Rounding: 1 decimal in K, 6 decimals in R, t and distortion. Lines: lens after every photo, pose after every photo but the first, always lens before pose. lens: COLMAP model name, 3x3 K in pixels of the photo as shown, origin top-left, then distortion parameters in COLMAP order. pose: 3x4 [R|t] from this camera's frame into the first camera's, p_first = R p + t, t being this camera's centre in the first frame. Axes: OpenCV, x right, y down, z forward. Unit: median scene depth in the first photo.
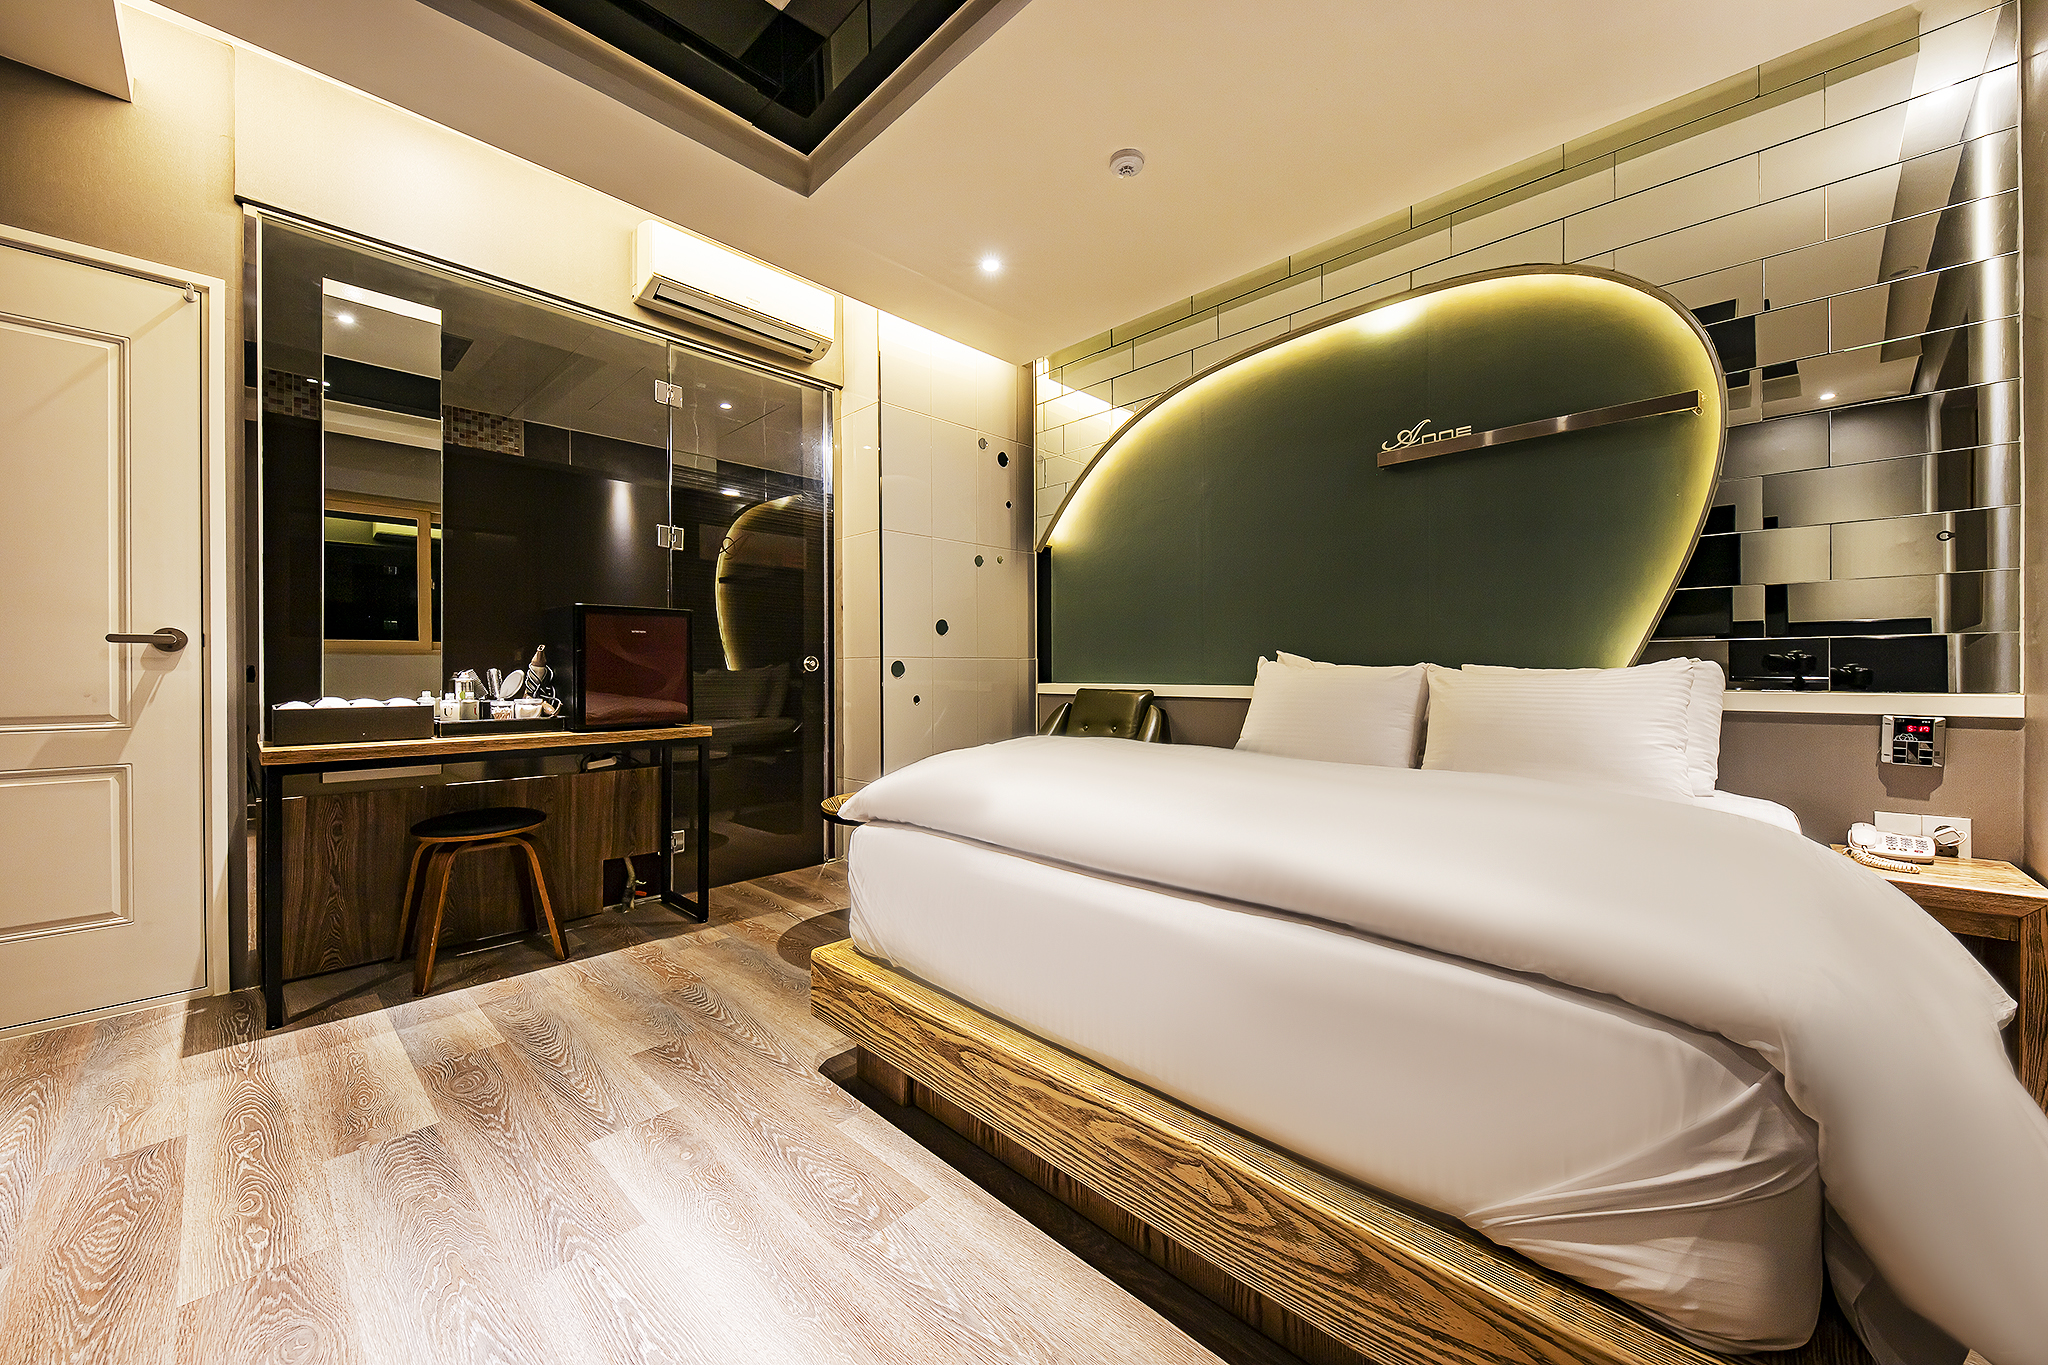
lens RADIAL K [[740.9, 0, 1024.0], [0, 740.9, 682.5], [0, 0, 1]] dist [0.000684, -0.000045]
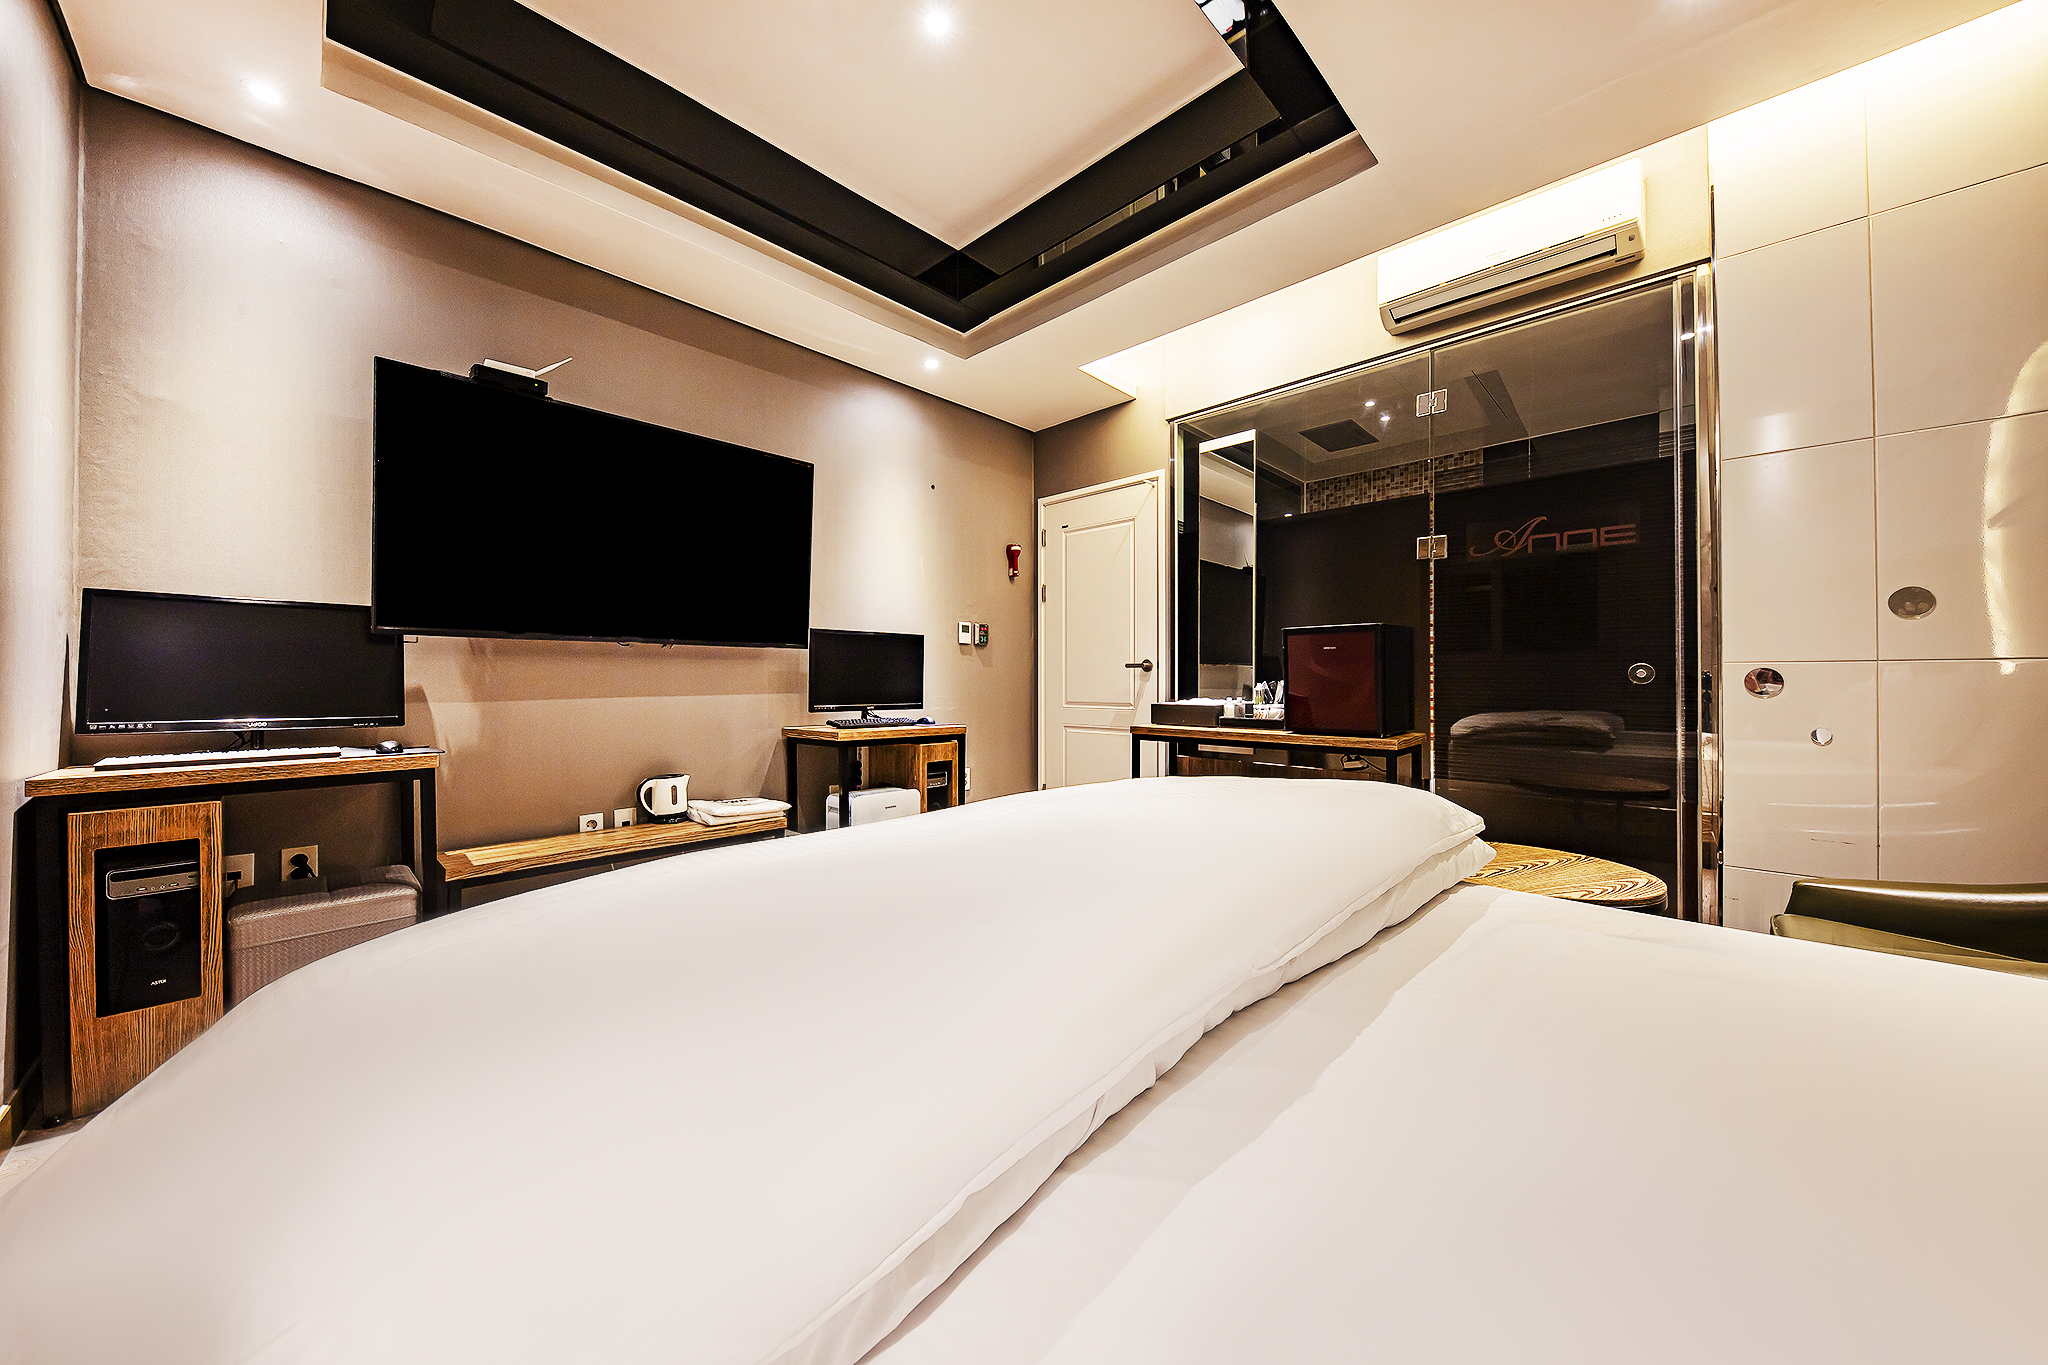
lens RADIAL K [[699.2, 0, 1024.0], [0, 699.2, 682.5], [0, 0, 1]] dist [-0.000419, -0.000014]
pose [[0.004540, 0.004240, -0.999981, 0.552534], [-0.014526, 0.999886, 0.004174, -0.013595], [0.999884, 0.014507, 0.004601, 0.554894]]
